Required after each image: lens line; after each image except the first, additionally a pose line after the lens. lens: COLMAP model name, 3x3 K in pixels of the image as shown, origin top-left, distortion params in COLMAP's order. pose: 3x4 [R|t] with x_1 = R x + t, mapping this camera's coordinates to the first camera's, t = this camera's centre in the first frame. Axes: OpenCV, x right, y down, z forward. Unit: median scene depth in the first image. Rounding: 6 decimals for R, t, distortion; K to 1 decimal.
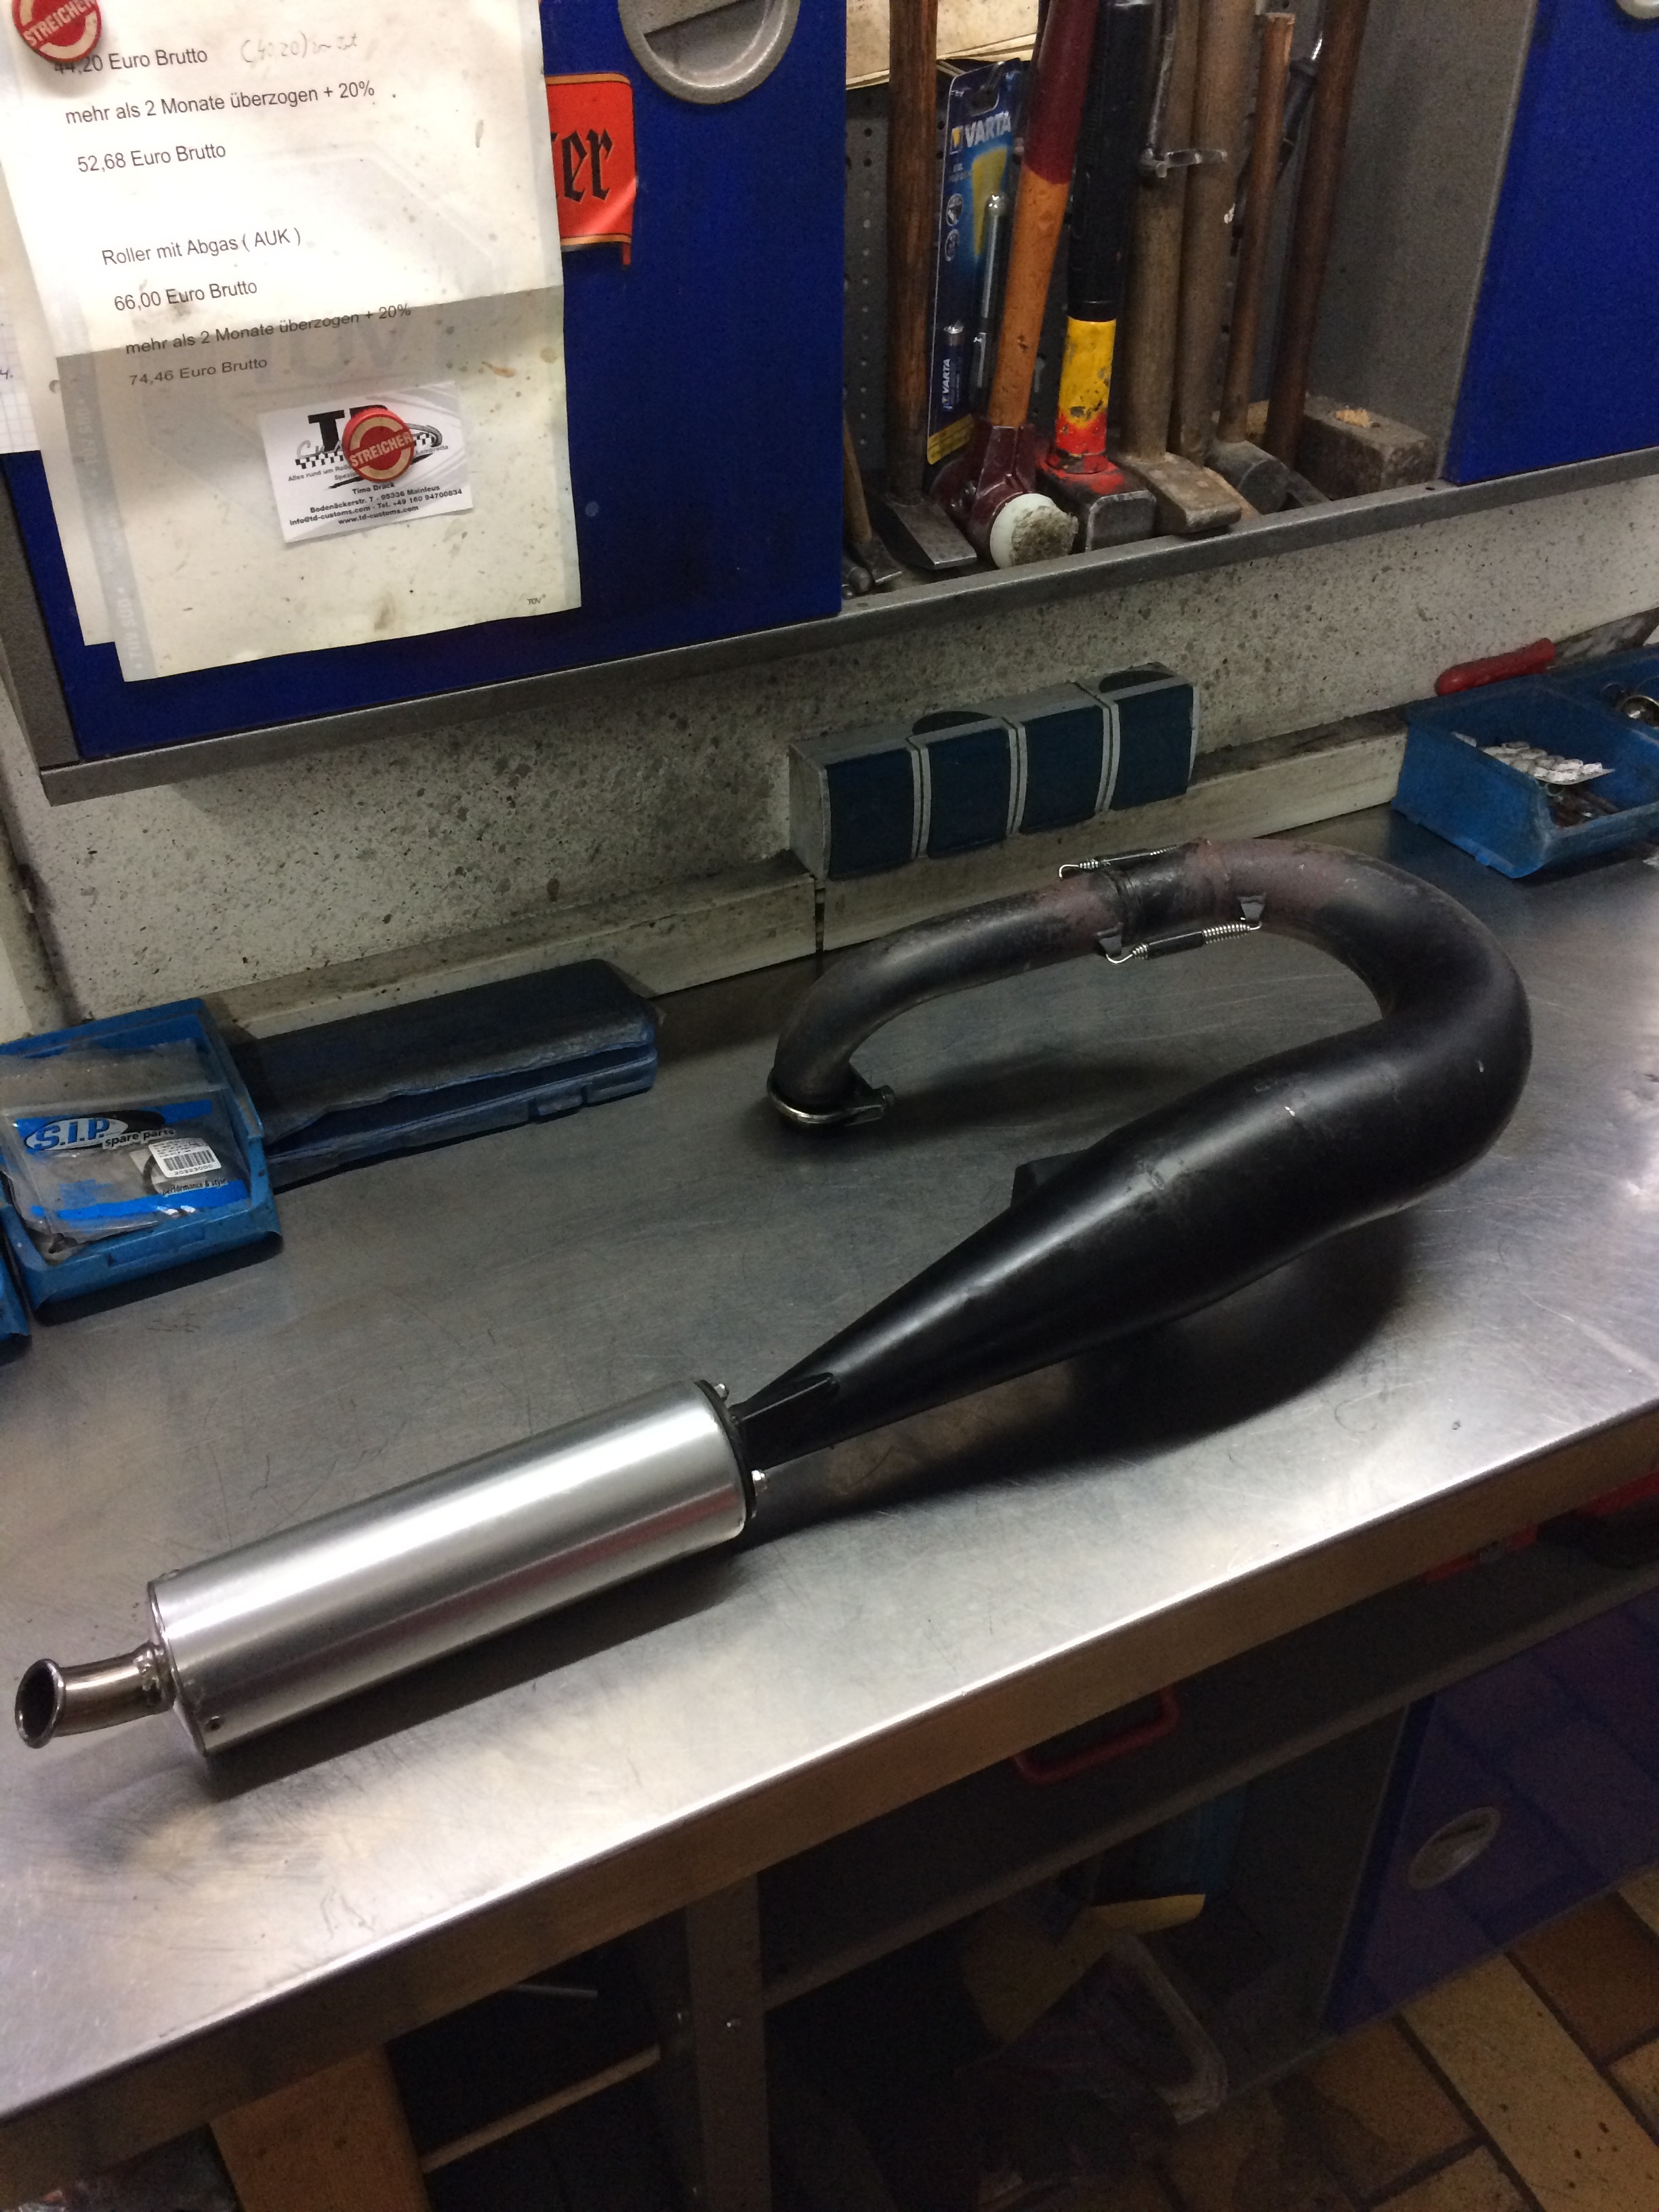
lens RADIAL K [[1970.8, 0, 824.9], [0, 1970.8, 1106.6], [0, 0, 1]] dist [0.057485, -0.098819]
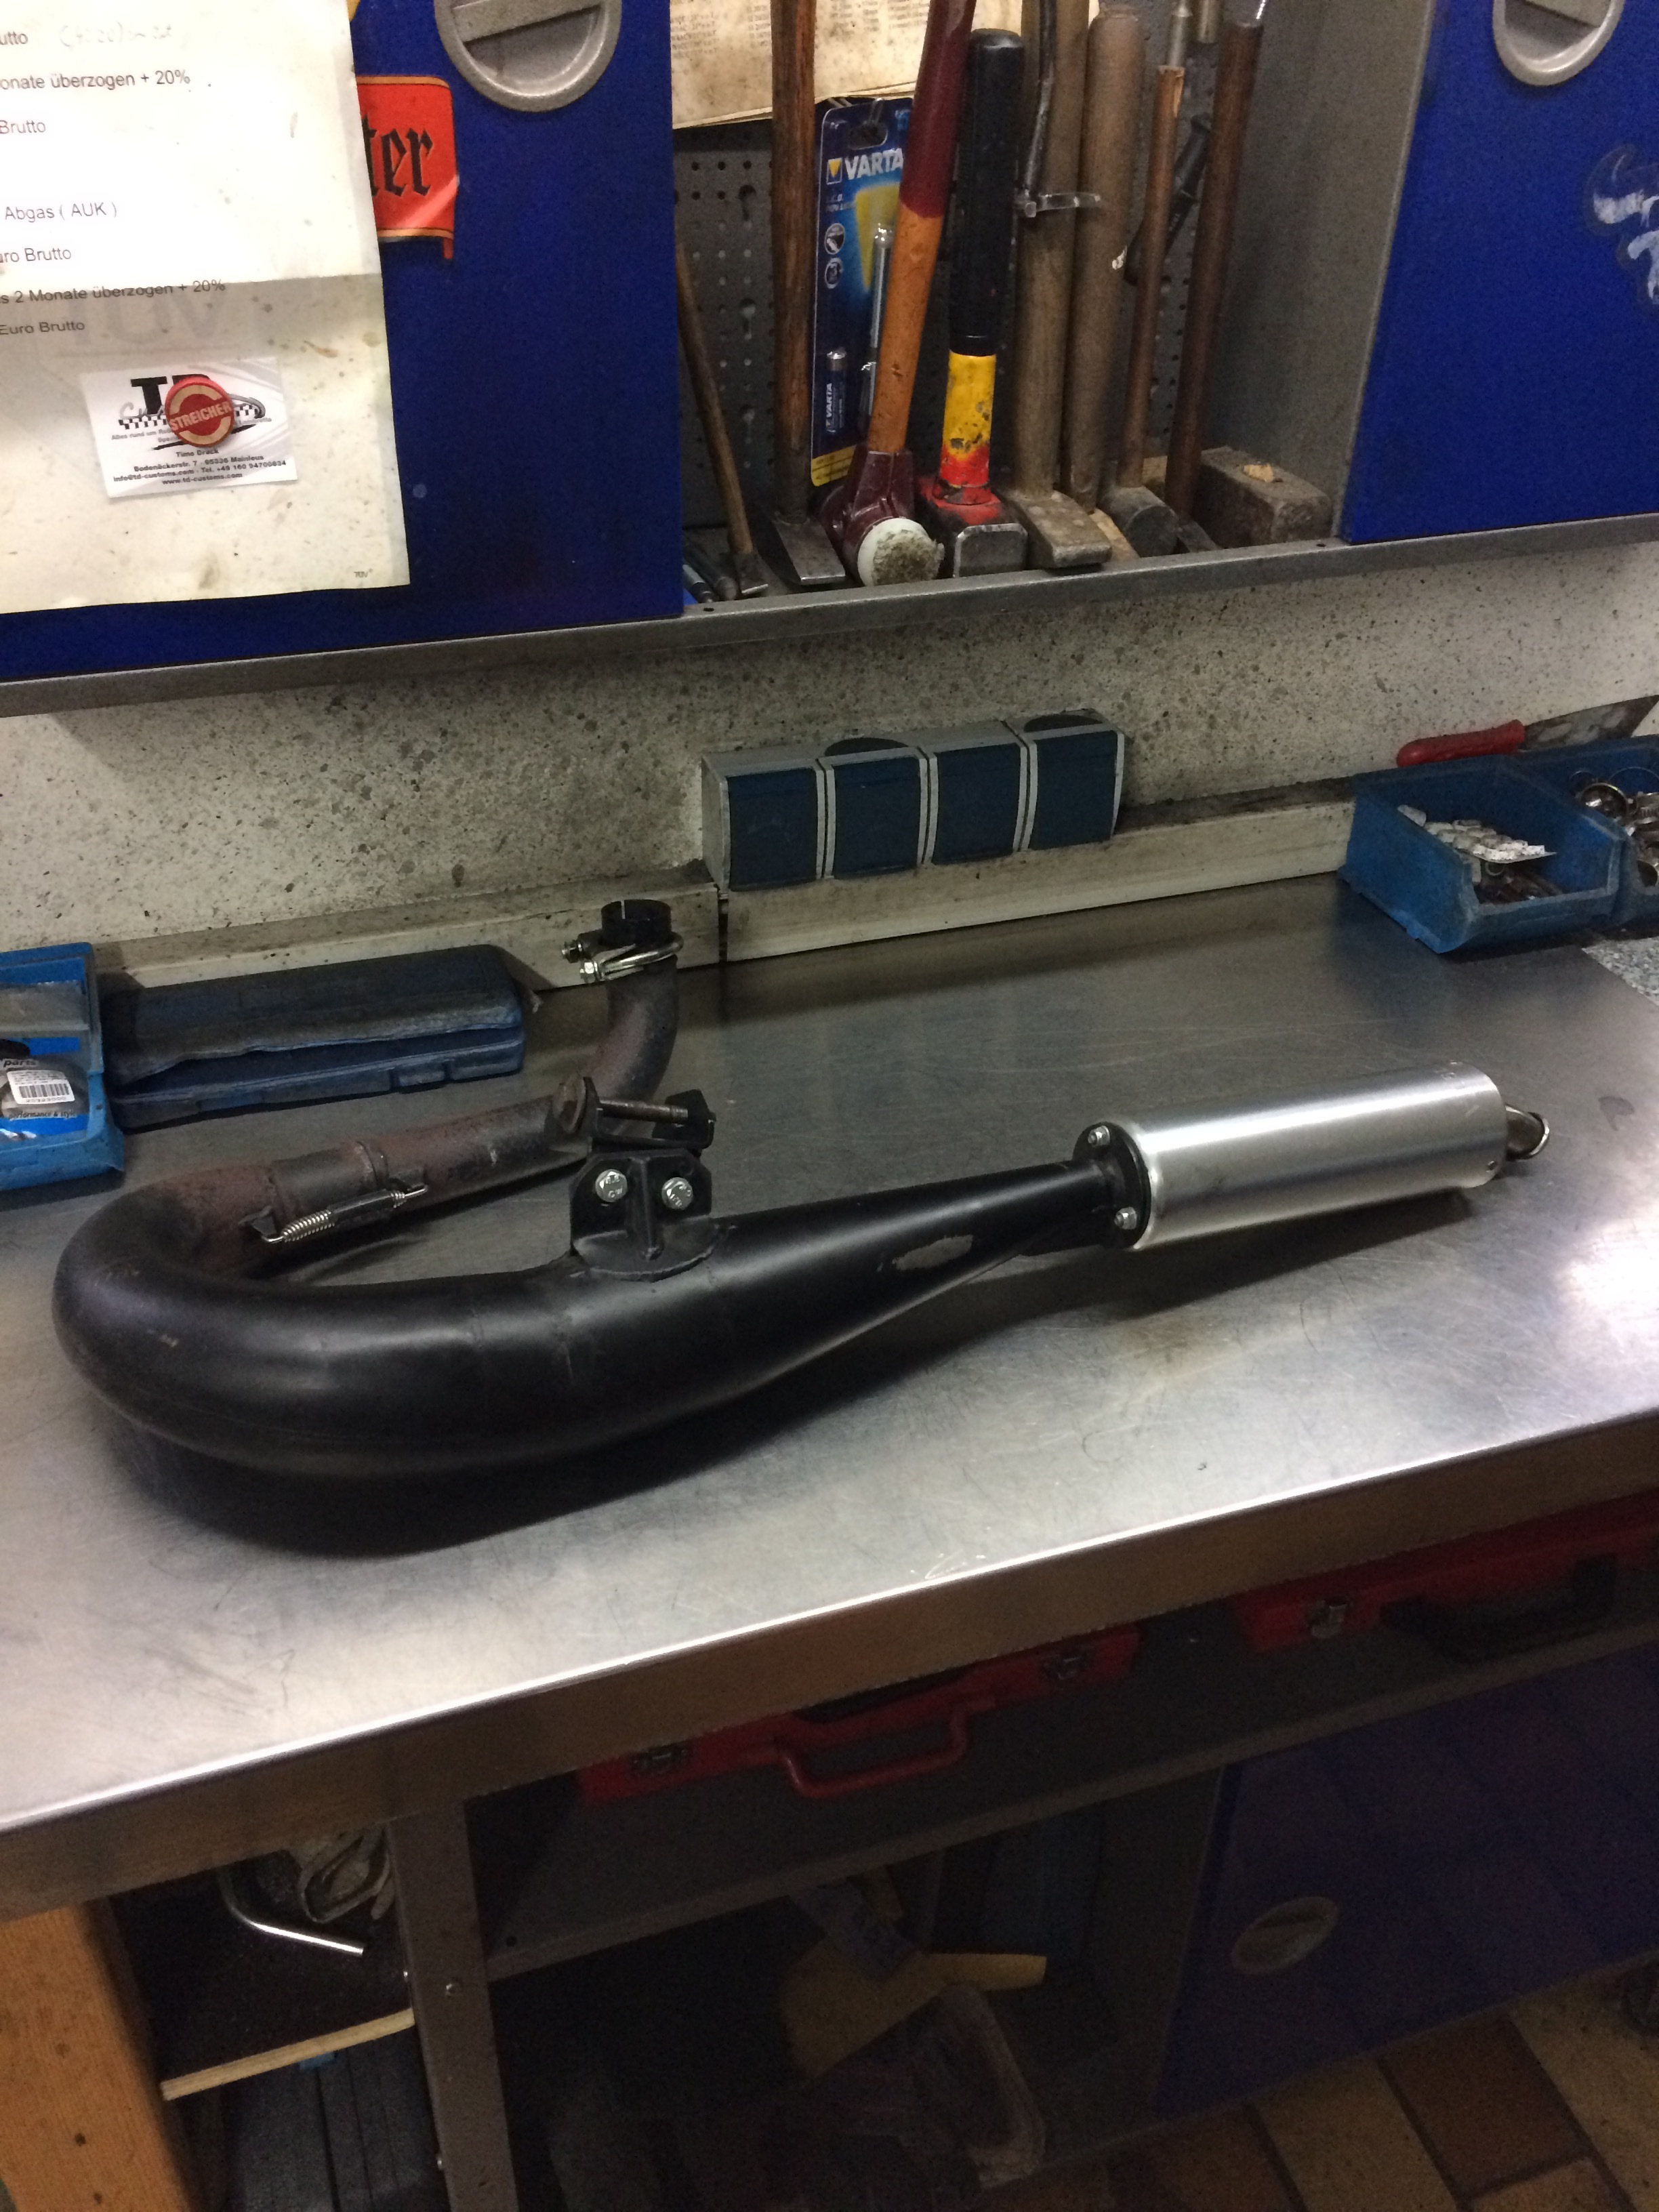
lens RADIAL K [[1970.8, 0, 834.9], [0, 1970.8, 1103.0], [0, 0, 1]] dist [0.057485, -0.098819]
pose [[0.991143, 0.093199, -0.094598, 0.185321], [-0.096915, 0.994660, -0.035473, 0.028914], [0.090787, 0.044326, 0.994883, -0.006410]]
